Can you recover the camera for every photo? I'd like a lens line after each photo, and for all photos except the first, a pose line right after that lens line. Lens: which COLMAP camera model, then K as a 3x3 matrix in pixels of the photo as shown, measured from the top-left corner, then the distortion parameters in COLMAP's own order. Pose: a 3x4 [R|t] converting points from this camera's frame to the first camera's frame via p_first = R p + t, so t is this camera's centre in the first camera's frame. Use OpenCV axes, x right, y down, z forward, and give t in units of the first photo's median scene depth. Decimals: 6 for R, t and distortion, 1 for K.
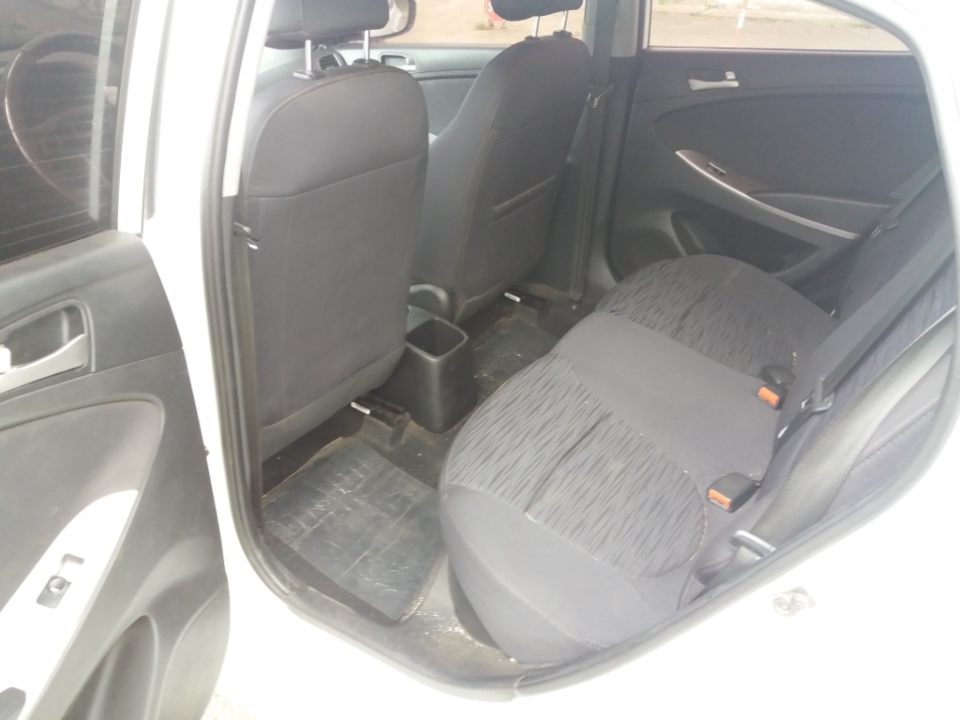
lens RADIAL K [[801.4, 0, 475.0], [0, 801.4, 362.1], [0, 0, 1]] dist [0.131582, -0.338455]
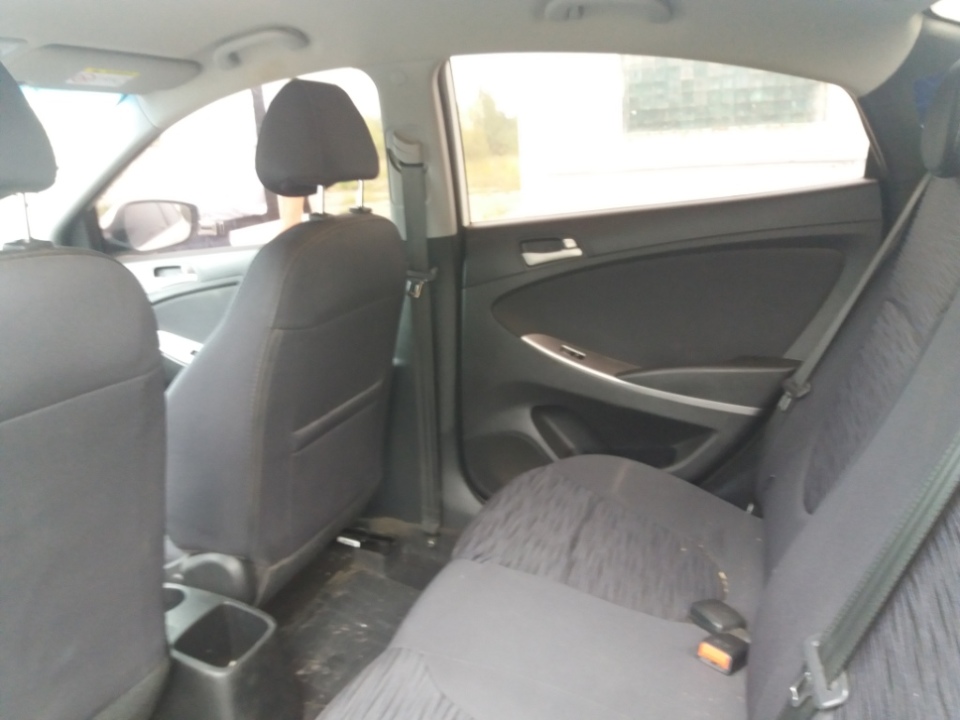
lens RADIAL K [[801.4, 0, 475.0], [0, 801.4, 362.1], [0, 0, 1]] dist [0.131582, -0.338455]
pose [[0.977662, -0.114329, 0.176369, 0.063657], [0.155354, 0.958264, -0.239991, -0.055617], [-0.141570, 0.262030, 0.954620, 0.276945]]
